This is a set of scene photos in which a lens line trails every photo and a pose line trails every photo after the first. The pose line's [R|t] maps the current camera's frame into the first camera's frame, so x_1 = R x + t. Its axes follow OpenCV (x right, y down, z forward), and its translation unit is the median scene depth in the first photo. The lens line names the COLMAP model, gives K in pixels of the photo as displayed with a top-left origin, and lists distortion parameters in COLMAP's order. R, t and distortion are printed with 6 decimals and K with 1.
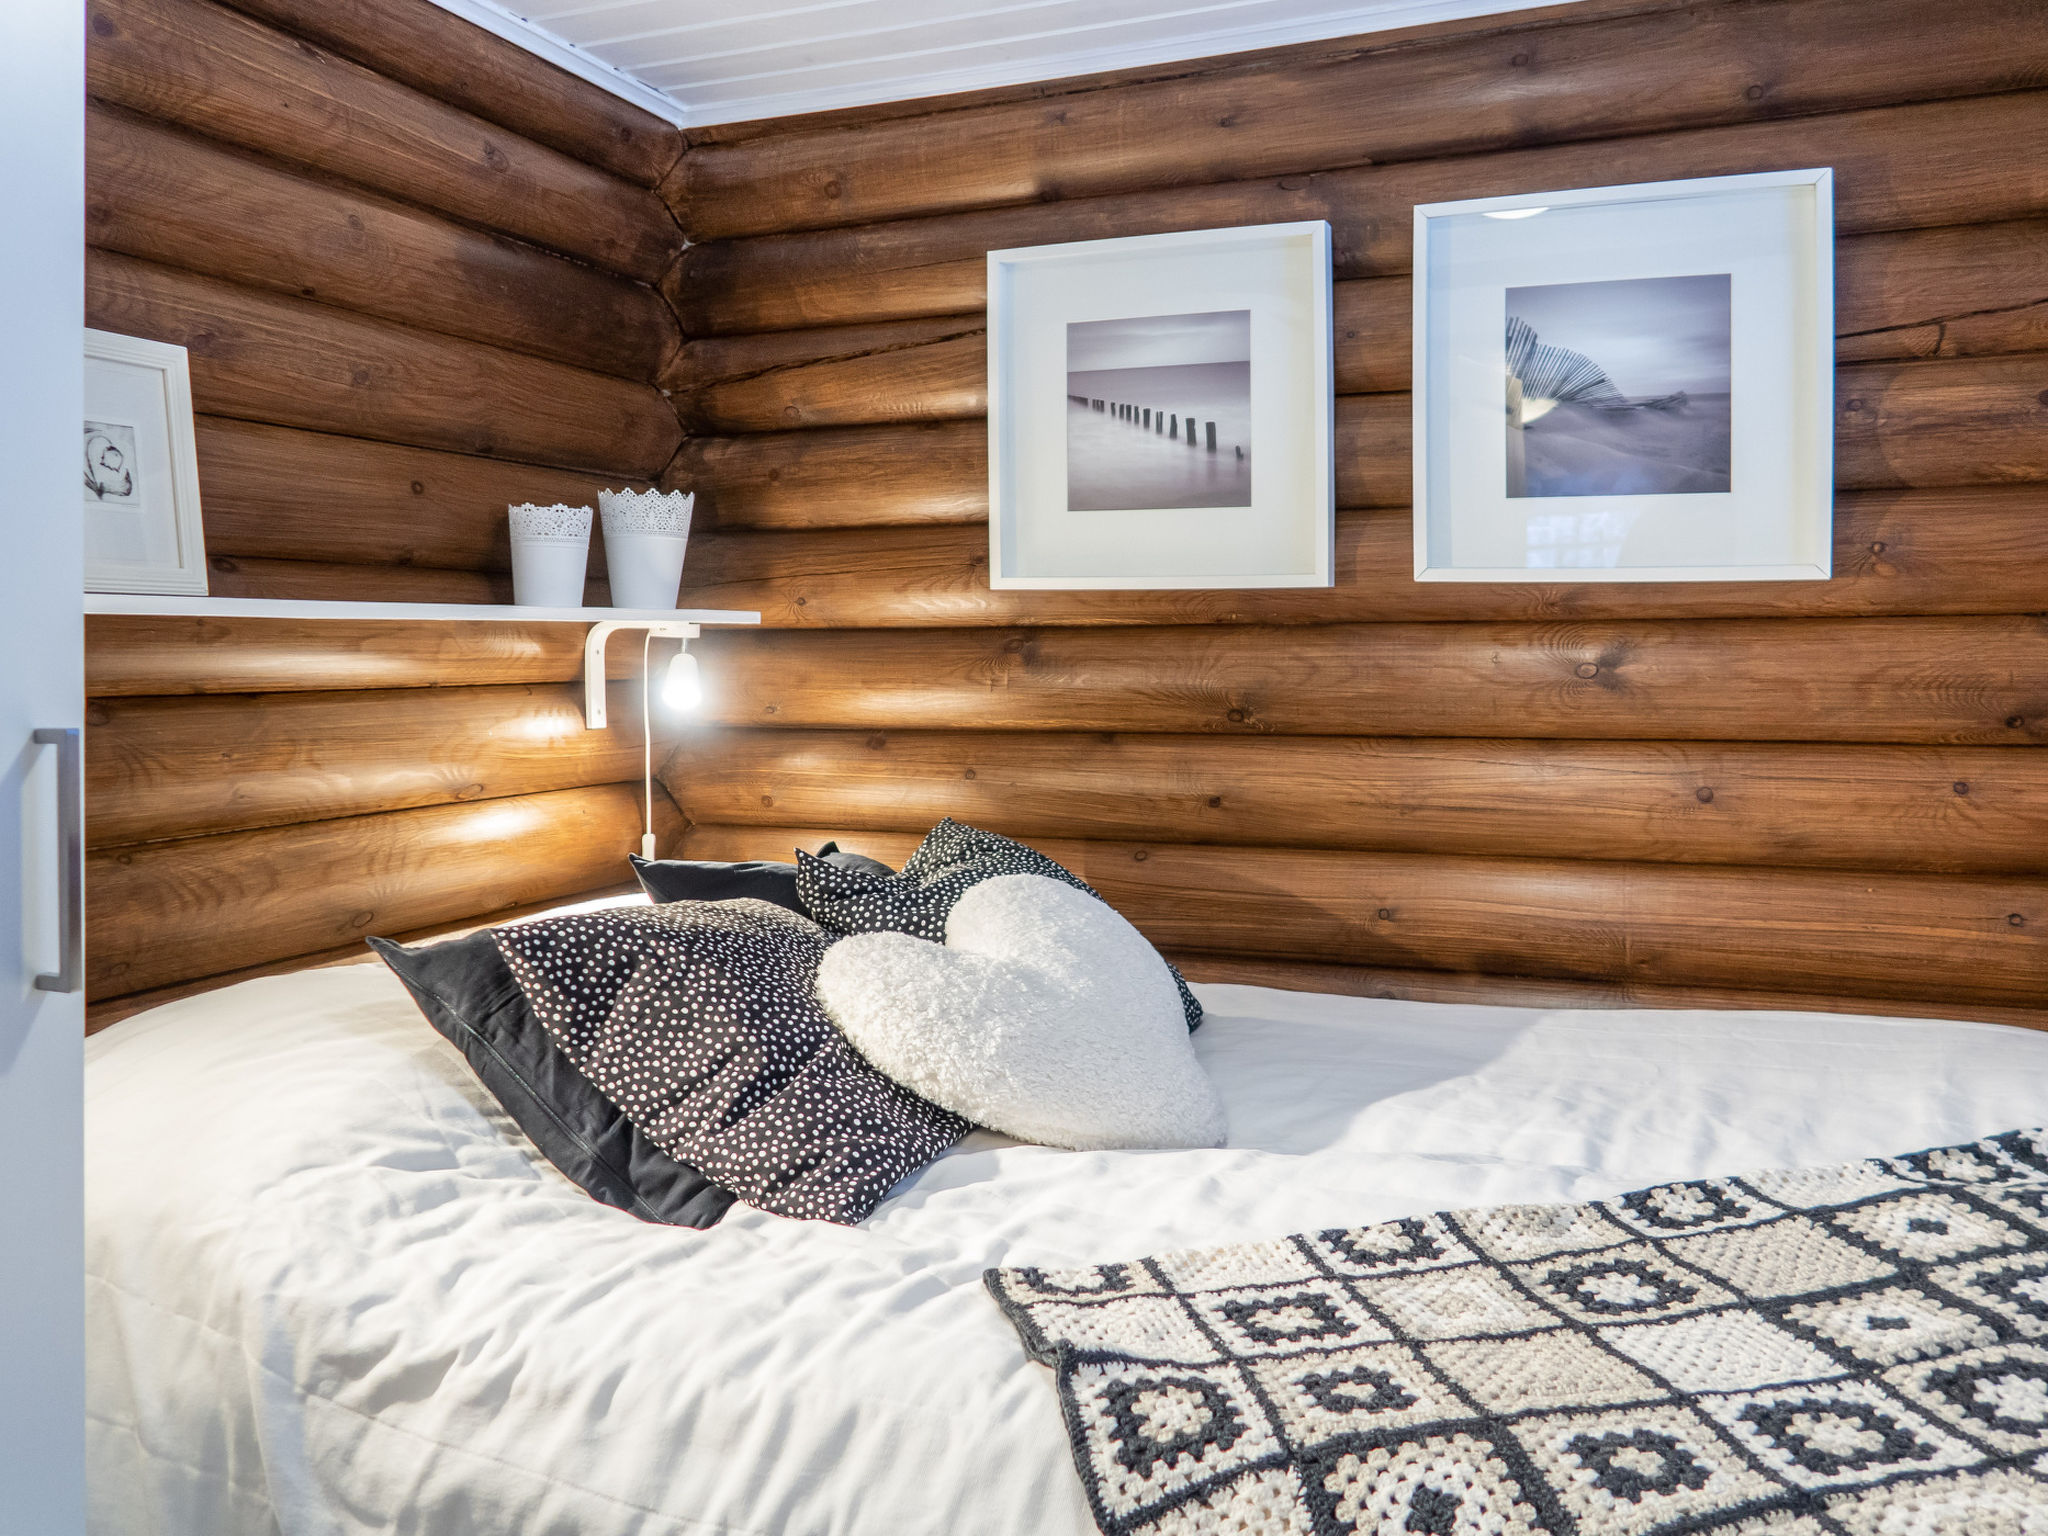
lens RADIAL K [[1650.2, 0, 1014.1], [0, 1650.2, 722.5], [0, 0, 1]] dist [-0.028442, -0.002230]
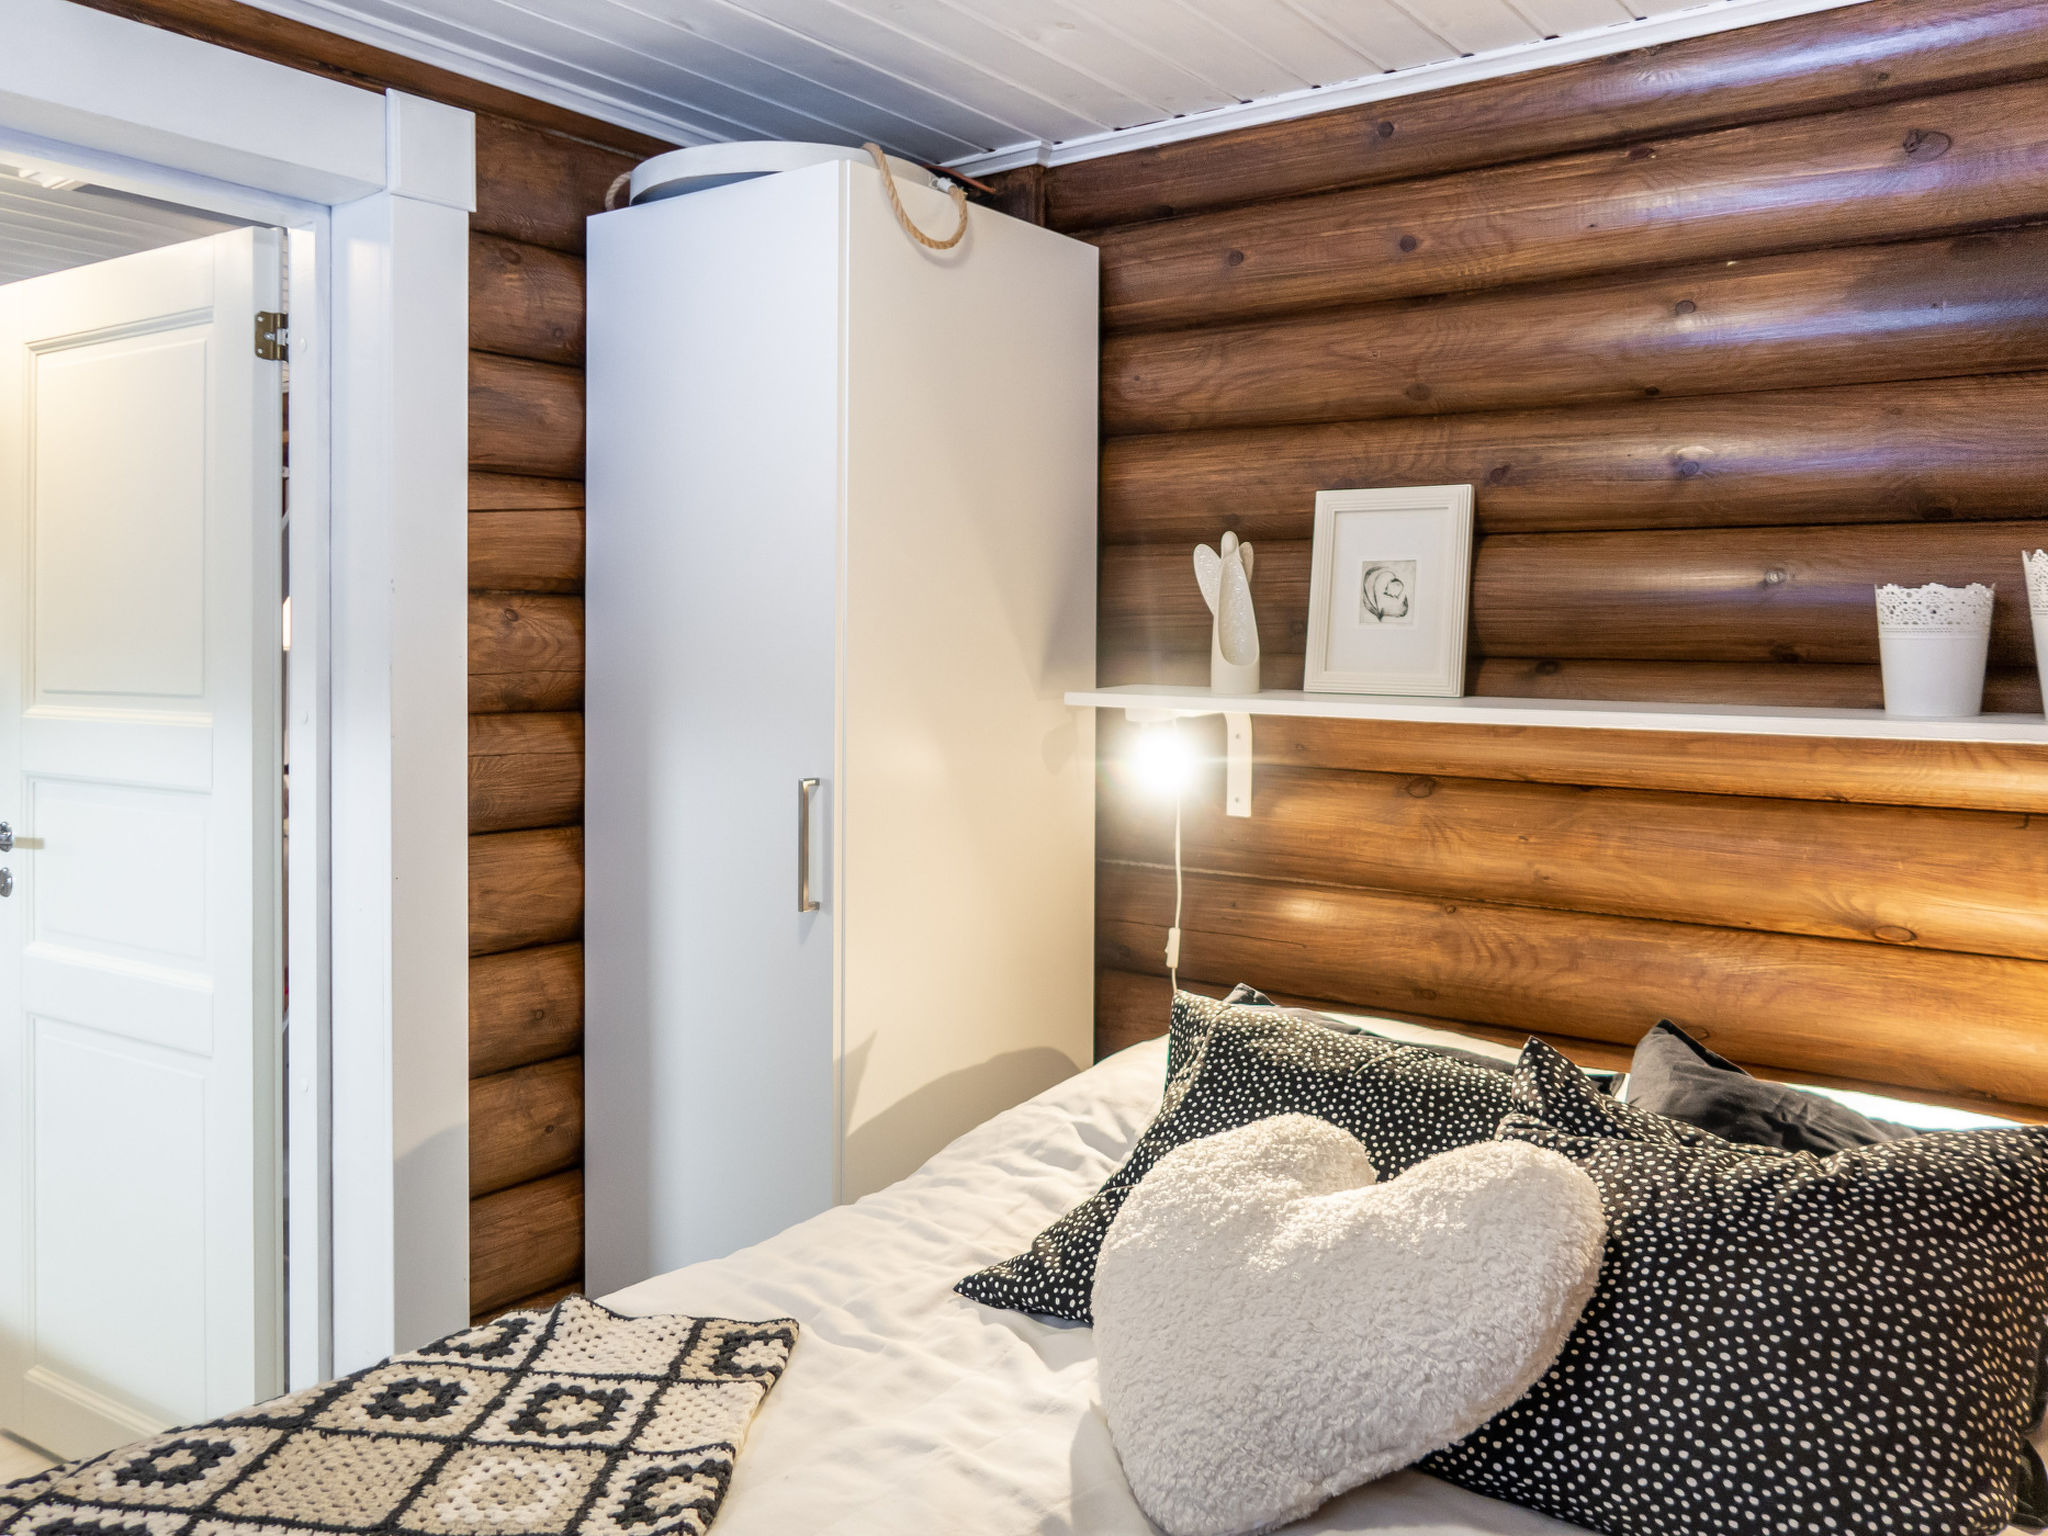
lens RADIAL K [[1650.2, 0, 1014.1], [0, 1650.2, 722.5], [0, 0, 1]] dist [-0.028442, -0.002230]
pose [[-0.252755, 0.050028, -0.966236, 1.026069], [-0.058871, 0.996017, 0.066969, -0.168291], [0.965738, 0.073810, -0.248803, 1.392171]]
